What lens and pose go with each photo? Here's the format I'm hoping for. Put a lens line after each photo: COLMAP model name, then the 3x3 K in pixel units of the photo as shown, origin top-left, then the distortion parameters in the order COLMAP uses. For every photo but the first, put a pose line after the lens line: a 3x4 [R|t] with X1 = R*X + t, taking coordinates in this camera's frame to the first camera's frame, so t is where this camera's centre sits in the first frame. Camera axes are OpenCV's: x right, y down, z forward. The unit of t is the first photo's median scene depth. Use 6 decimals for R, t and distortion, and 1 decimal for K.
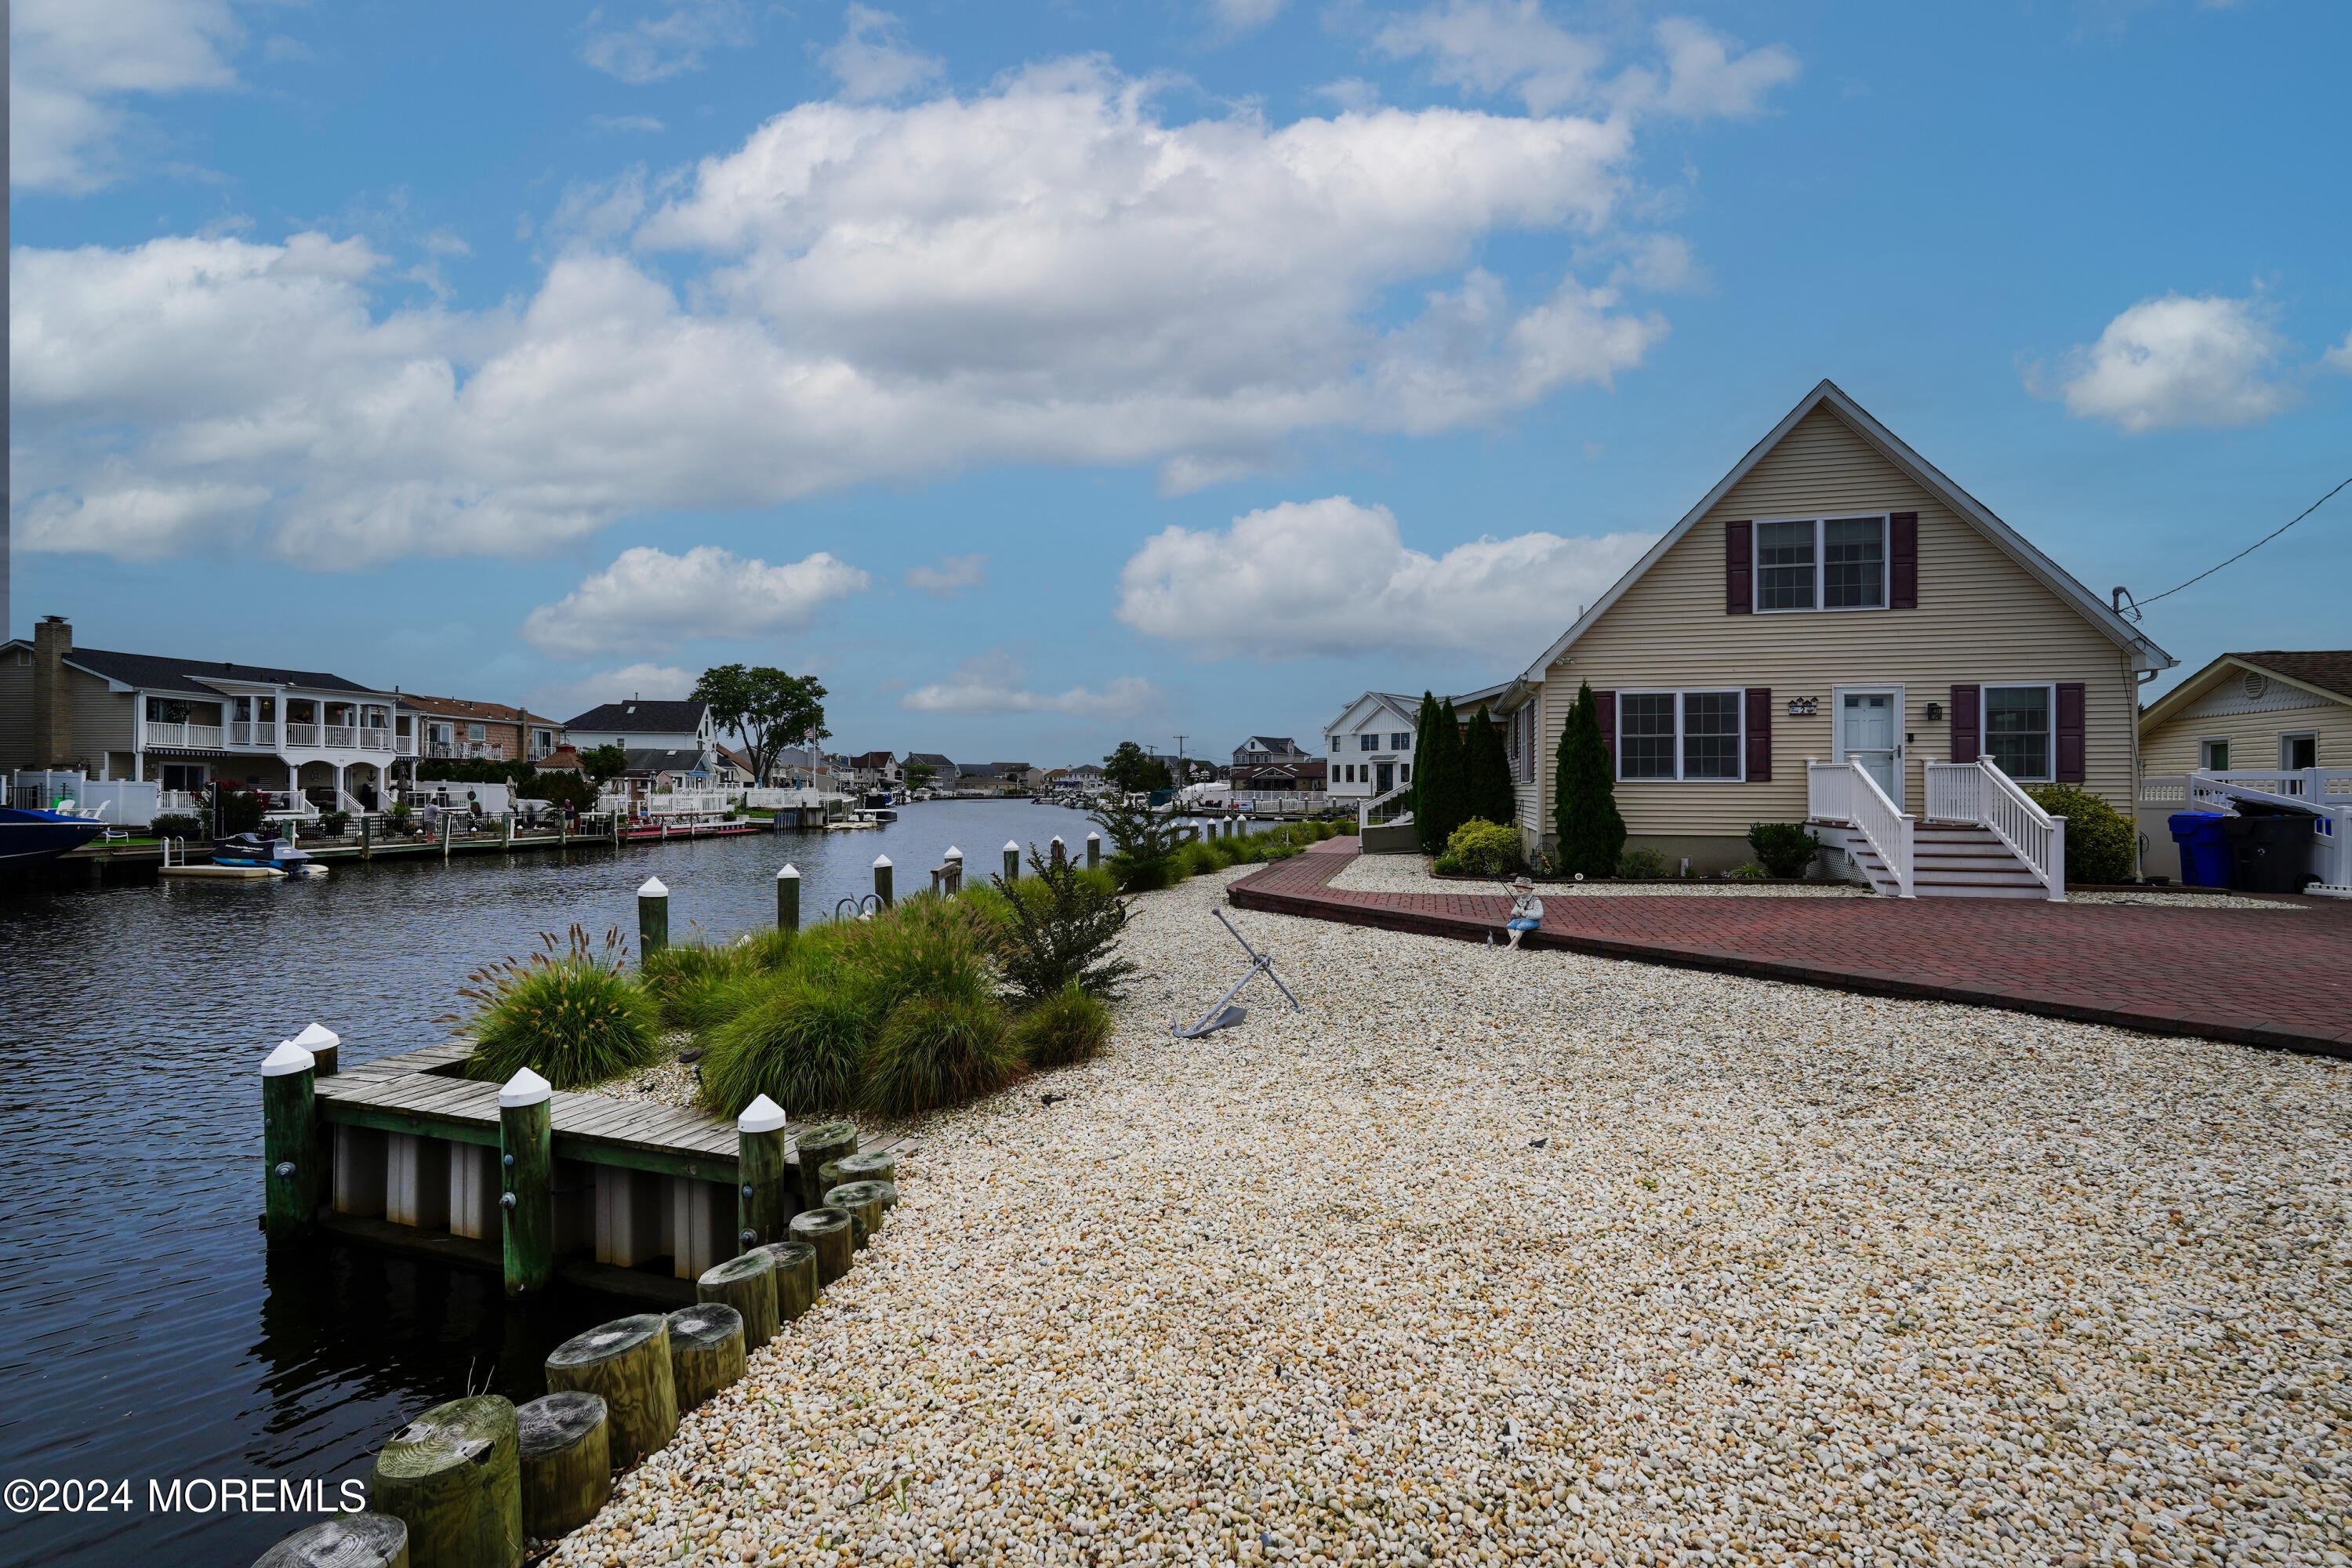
lens RADIAL K [[1039.1, 0, 1171.0], [0, 1039.1, 779.9], [0, 0, 1]] dist [-0.019364, 0.011548]
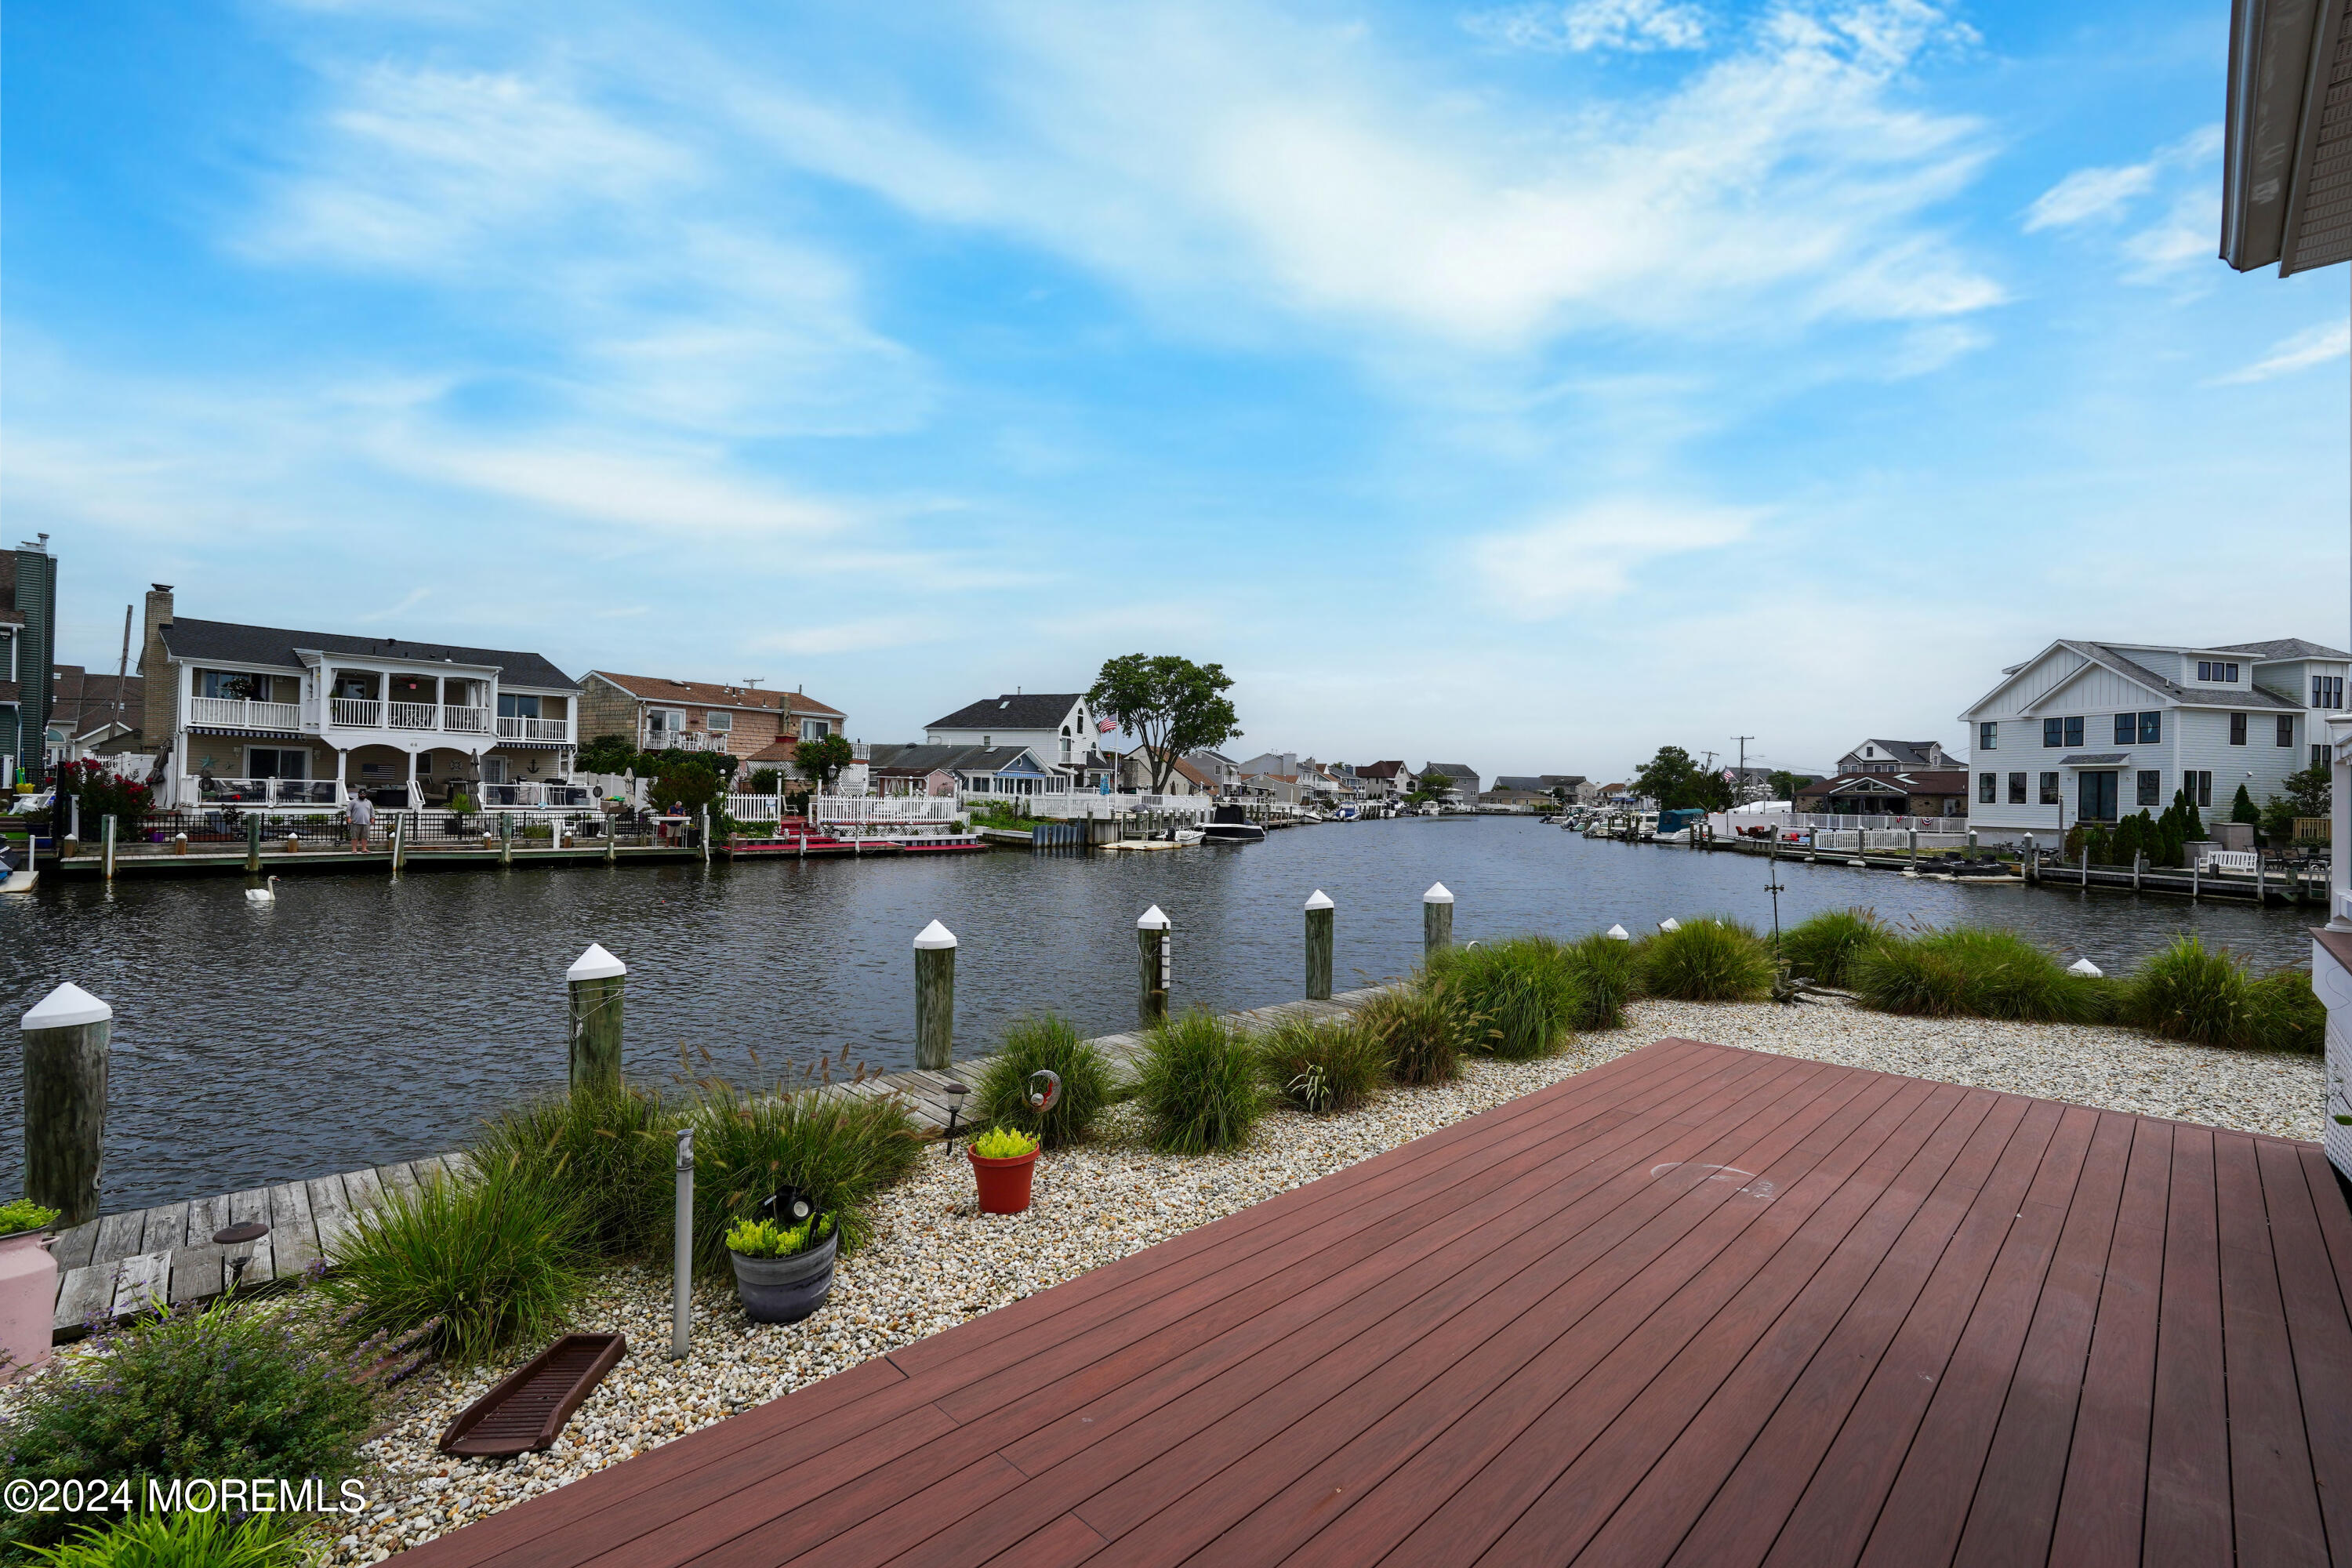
lens RADIAL K [[1037.1, 0, 1173.0], [0, 1037.1, 784.3], [0, 0, 1]] dist [-0.017767, 0.009459]
pose [[0.857747, 0.013513, -0.513894, 0.158769], [-0.018220, 0.999826, -0.004119, 0.005754], [0.513749, 0.012897, 0.857844, 0.684977]]
